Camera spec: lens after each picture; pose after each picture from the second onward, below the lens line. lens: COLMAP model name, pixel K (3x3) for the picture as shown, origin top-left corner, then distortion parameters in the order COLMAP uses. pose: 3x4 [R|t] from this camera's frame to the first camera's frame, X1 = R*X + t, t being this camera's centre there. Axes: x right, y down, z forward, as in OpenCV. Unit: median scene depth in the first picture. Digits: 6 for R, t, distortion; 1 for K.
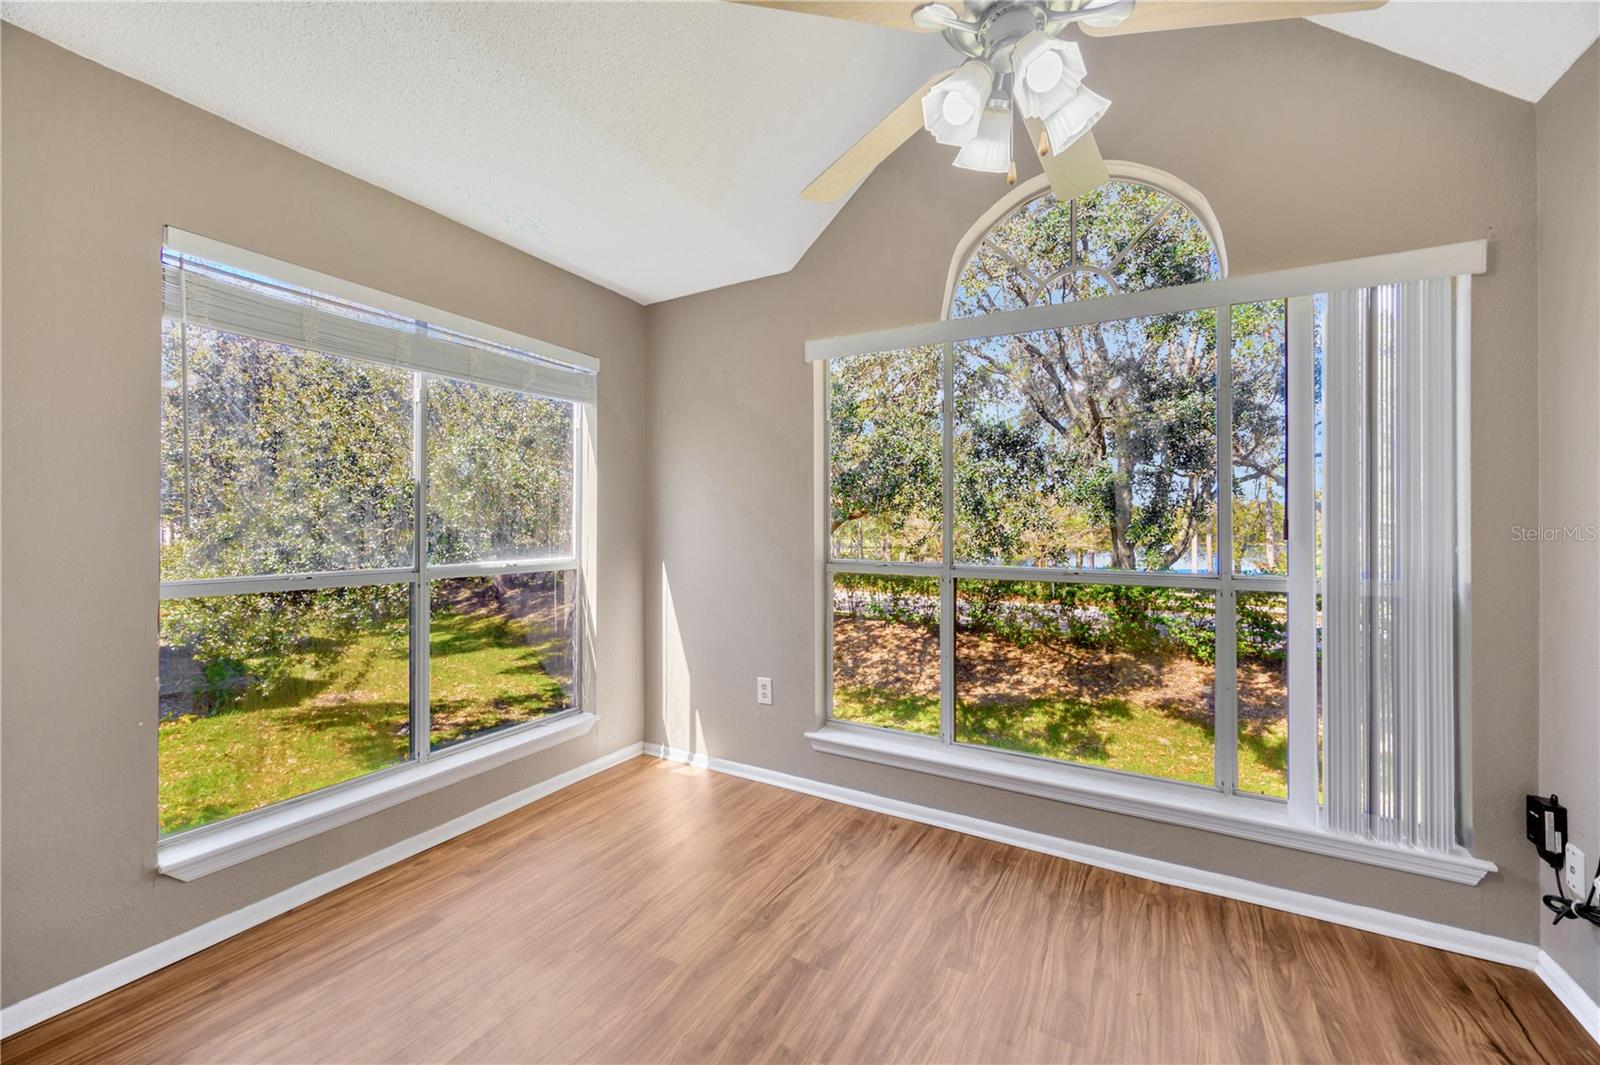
lens RADIAL K [[614.7, 0, 797.6], [0, 614.7, 524.4], [0, 0, 1]] dist [-0.001756, -0.000303]
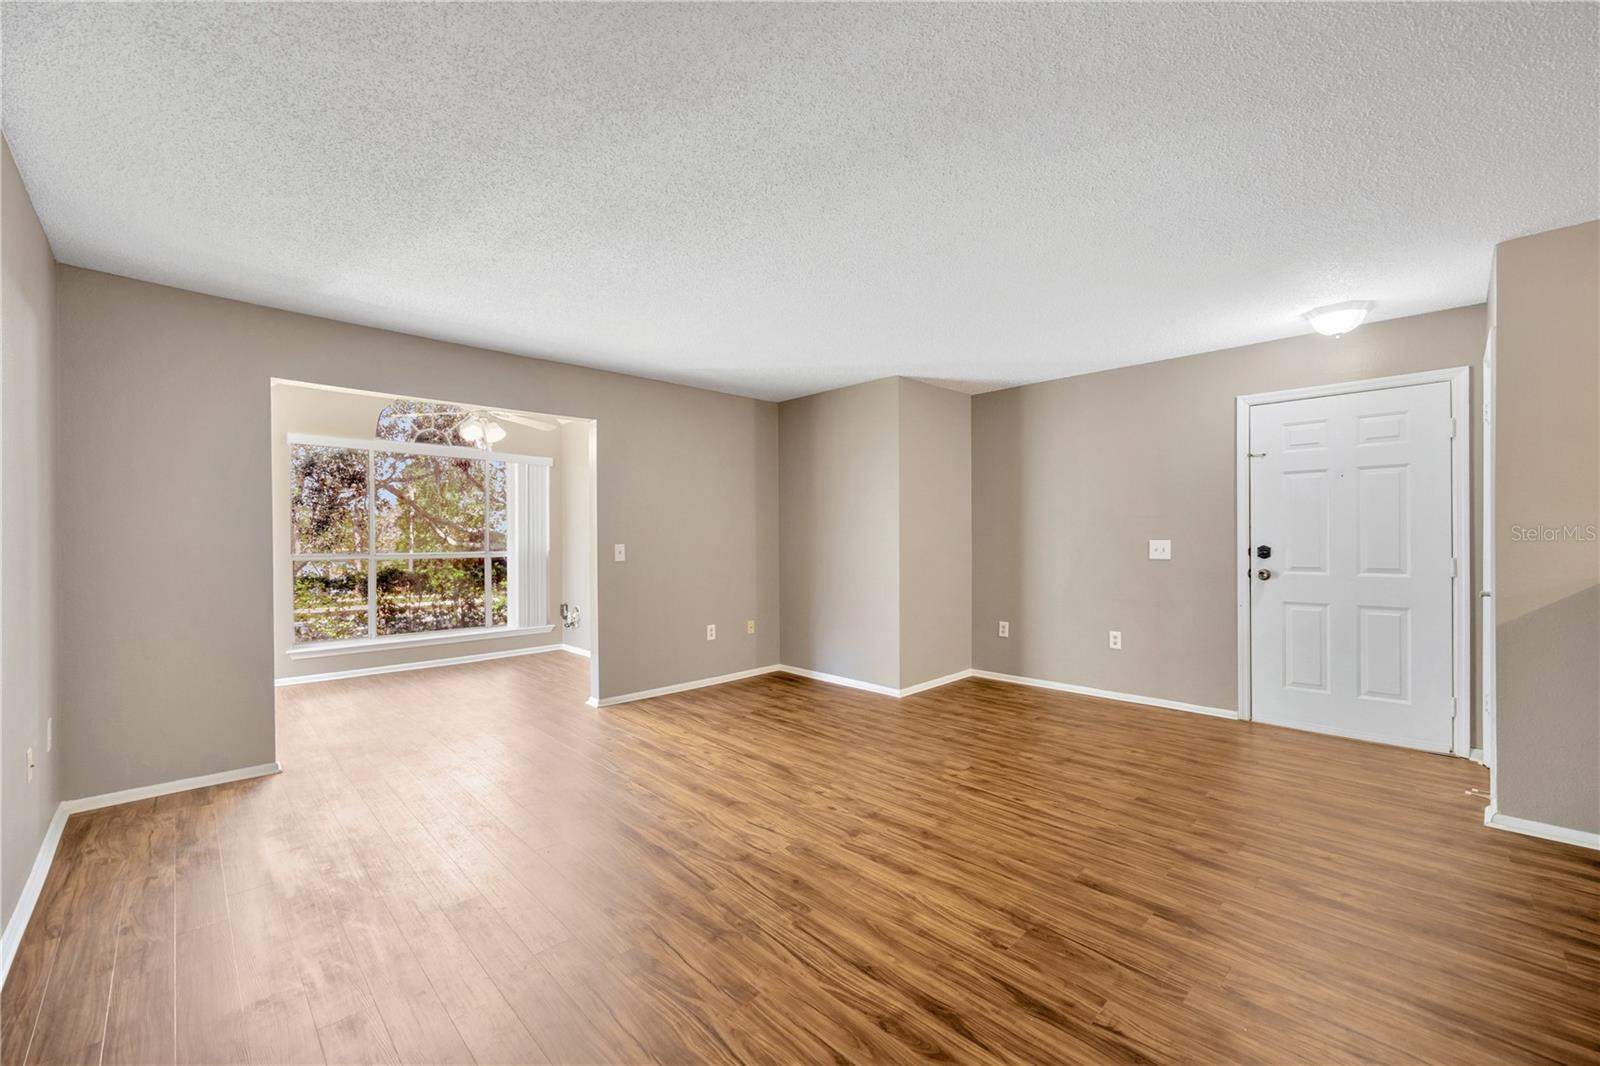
lens RADIAL K [[640.6, 0, 802.1], [0, 640.6, 536.2], [0, 0, 1]] dist [0.000383, 0.000129]
pose [[0.280679, -0.007835, 0.959770, -1.203416], [-0.001932, 0.999960, 0.008728, -0.015203], [-0.959800, -0.004304, 0.280653, -0.853207]]
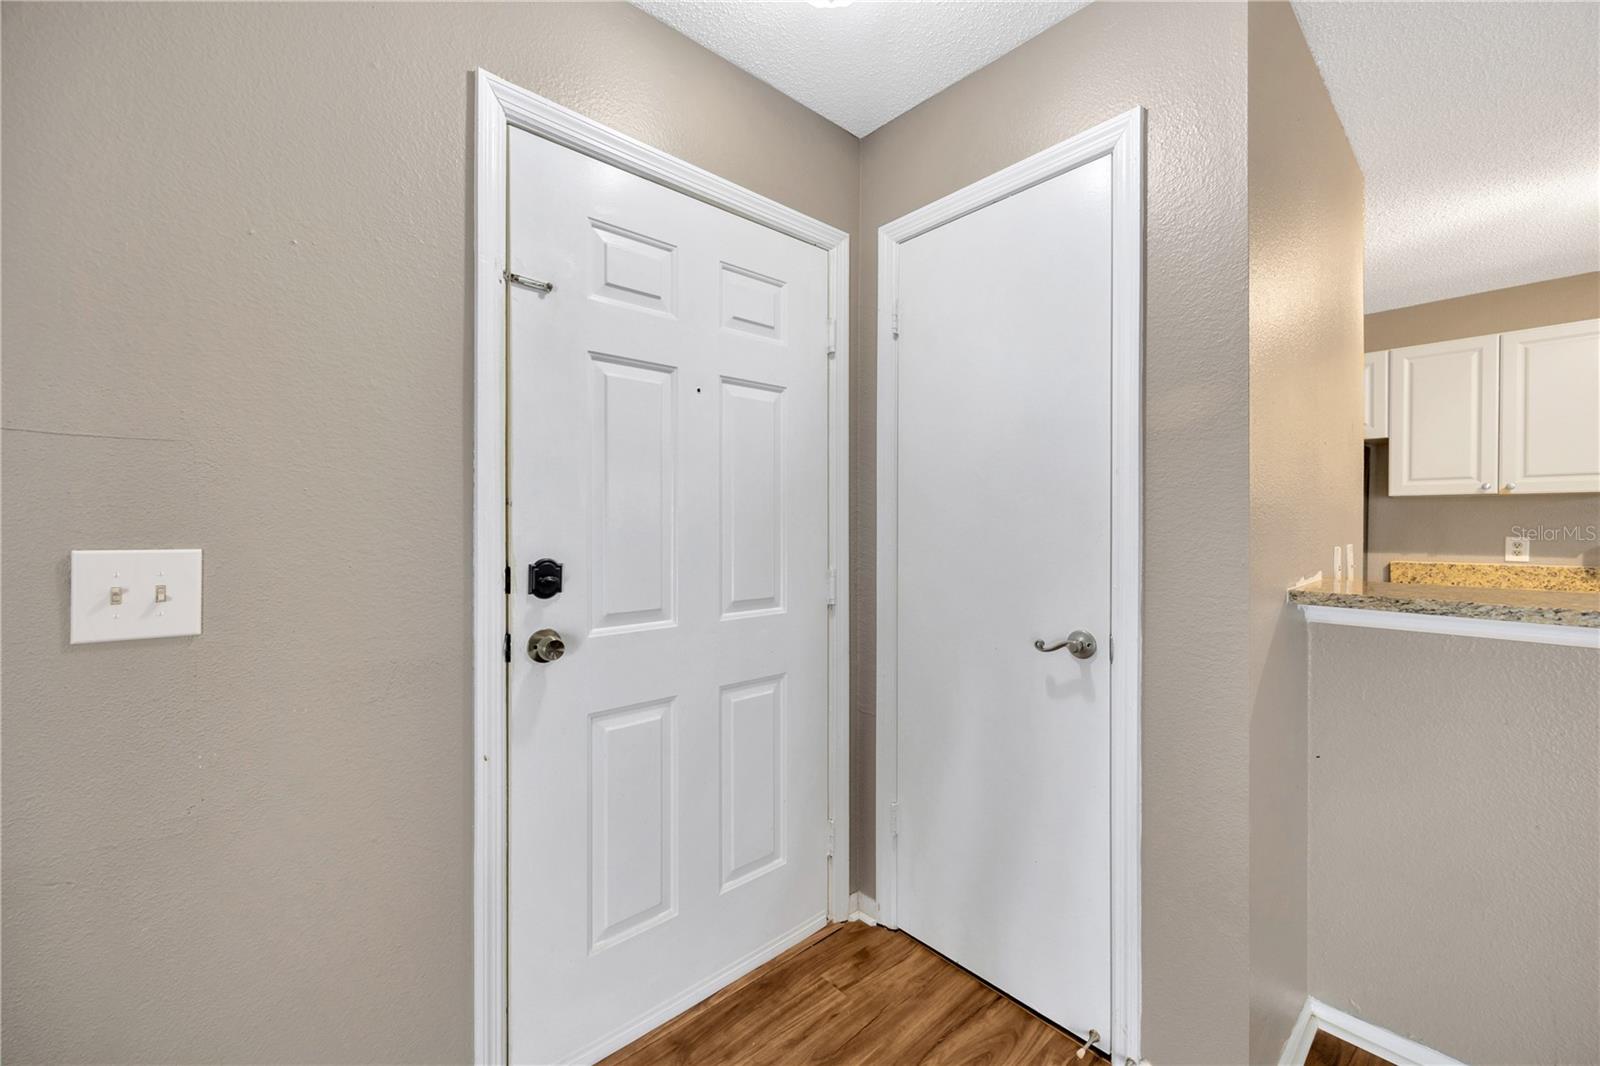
lens RADIAL K [[630.8, 0, 797.8], [0, 630.8, 530.7], [0, 0, 1]] dist [0.000880, 0.000099]
pose [[-0.944920, -0.005650, 0.327253, -0.014003], [-0.007680, 0.999958, -0.004910, -0.005367], [-0.327212, -0.007152, -0.944924, -1.035662]]
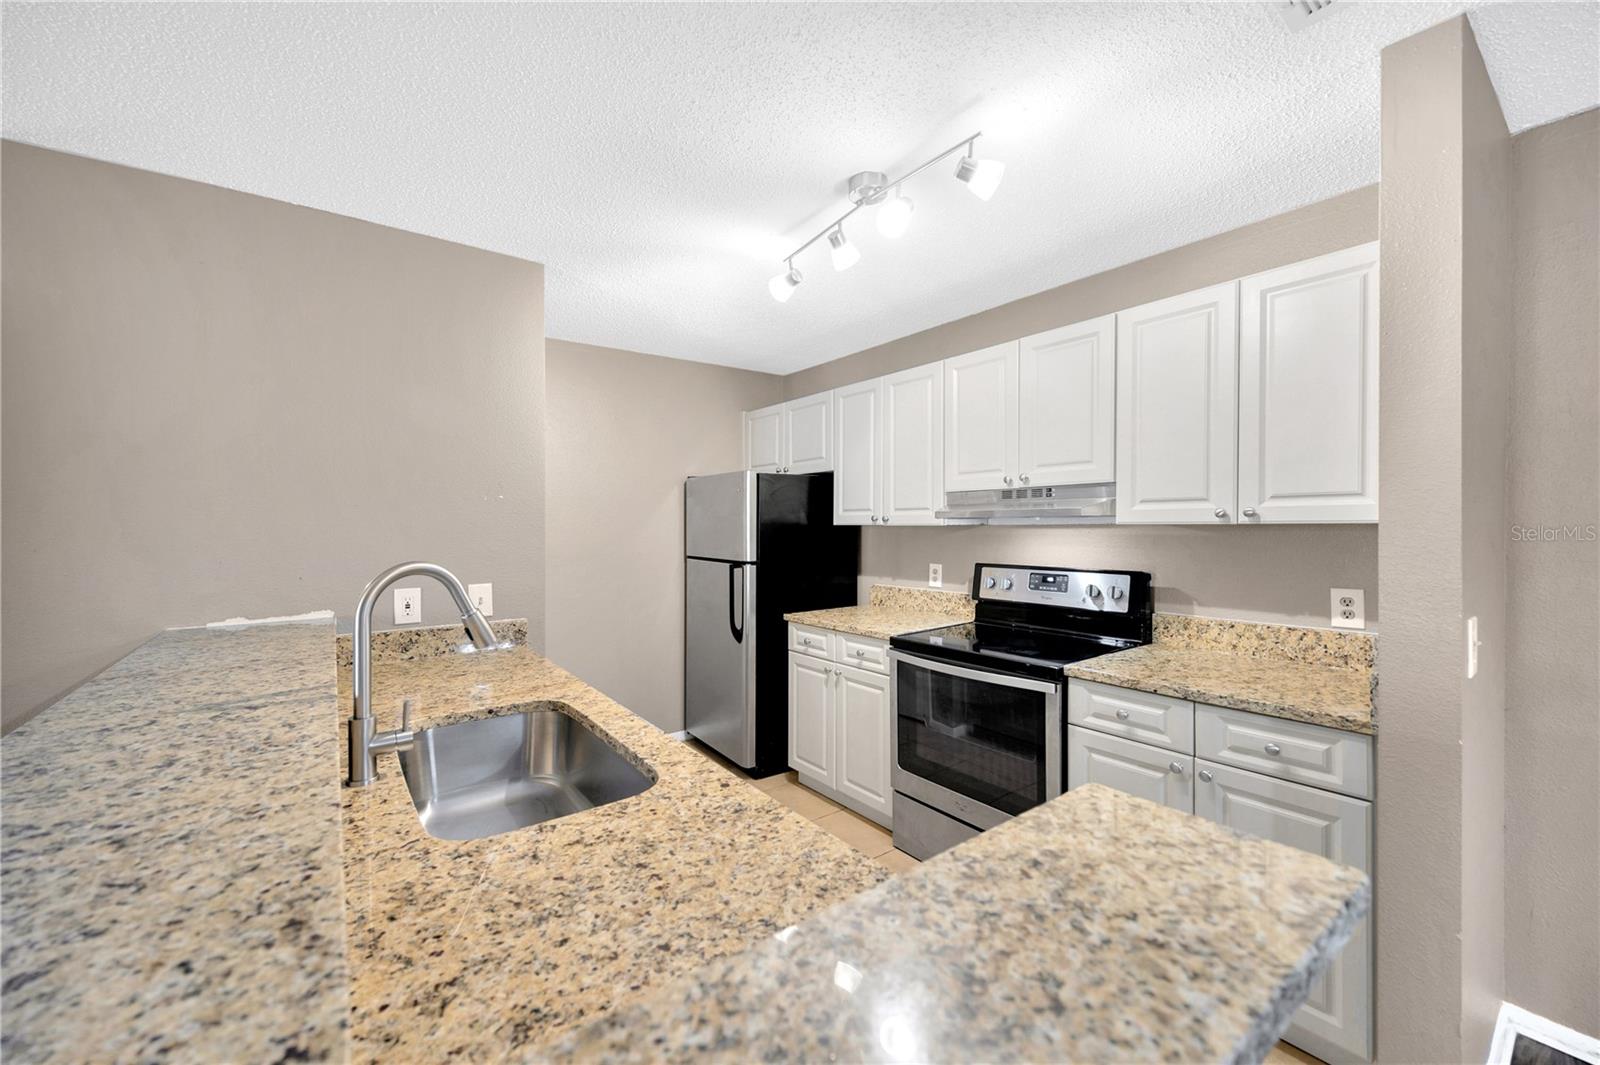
lens RADIAL K [[632.1, 0, 764.4], [0, 632.1, 536.6], [0, 0, 1]] dist [-0.000613, -0.000253]
pose [[-0.894656, -0.005931, 0.446716, -0.969109], [-0.001446, 0.999945, 0.010380, -0.064968], [-0.446753, 0.008641, -0.894616, -1.270999]]
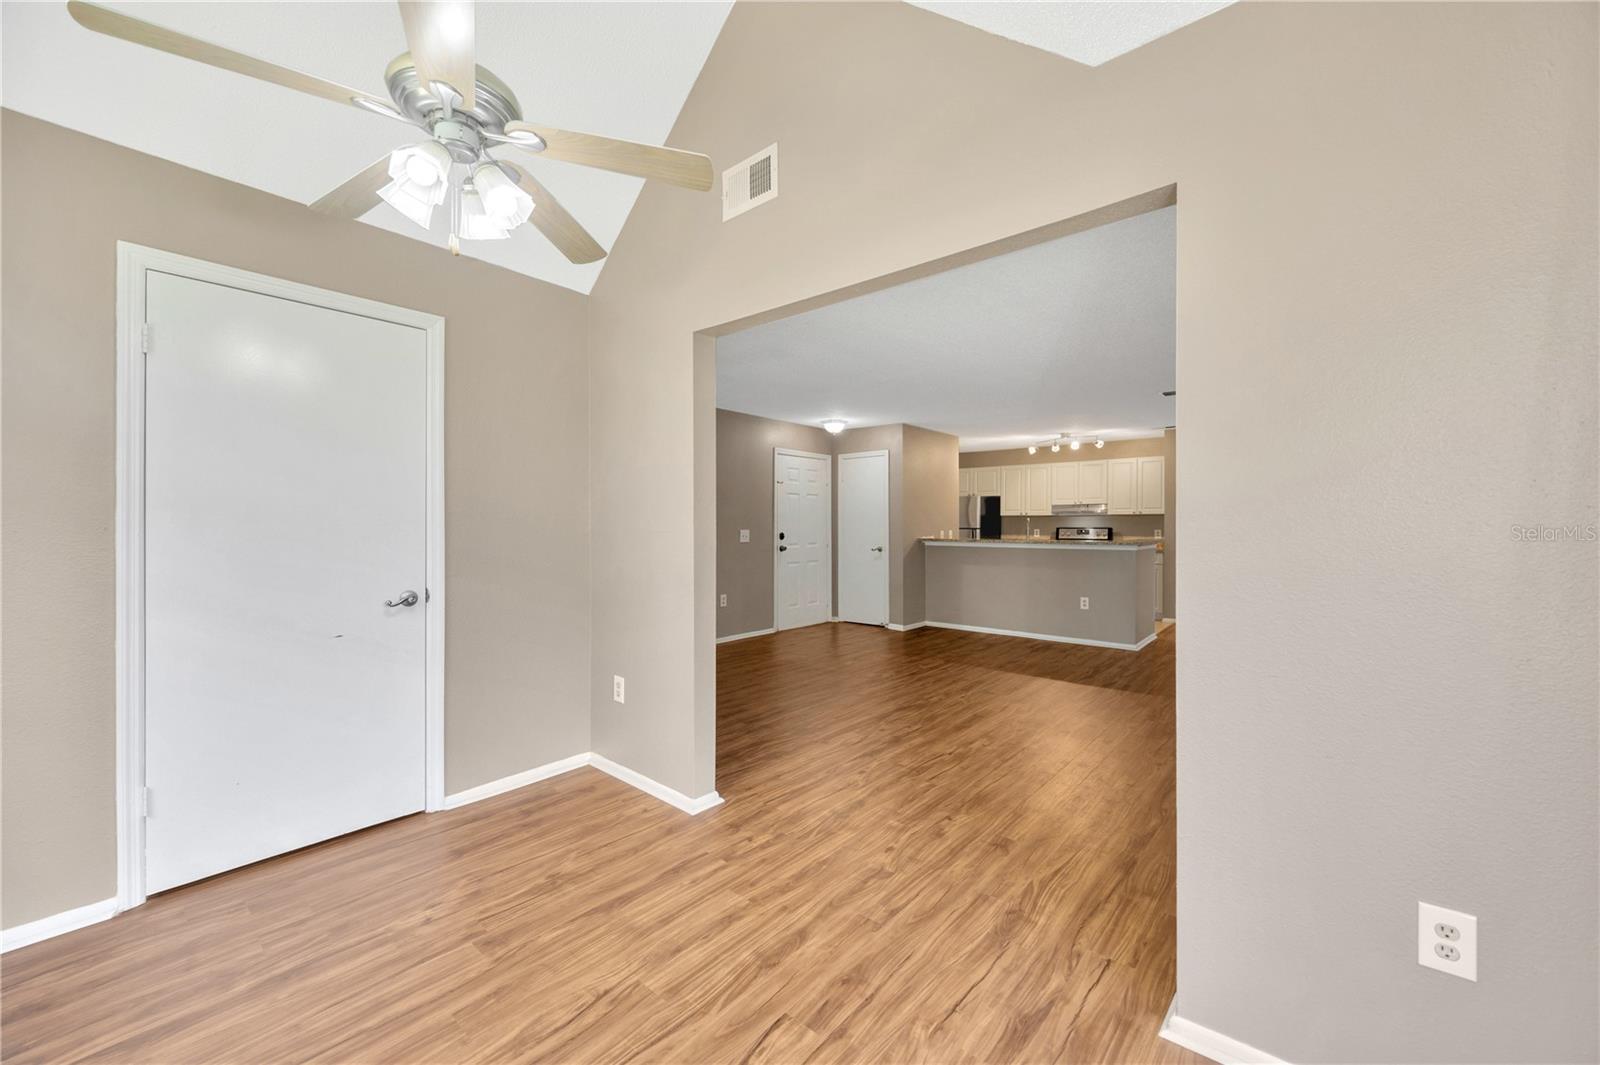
lens RADIAL K [[620.6, 0, 804.4], [0, 620.6, 528.4], [0, 0, 1]] dist [-0.001351, -0.000039]
pose [[-0.981135, -0.004294, 0.193275, -0.232053], [-0.005228, 0.999977, -0.004321, 0.006650], [-0.193252, -0.005250, -0.981135, 0.819782]]
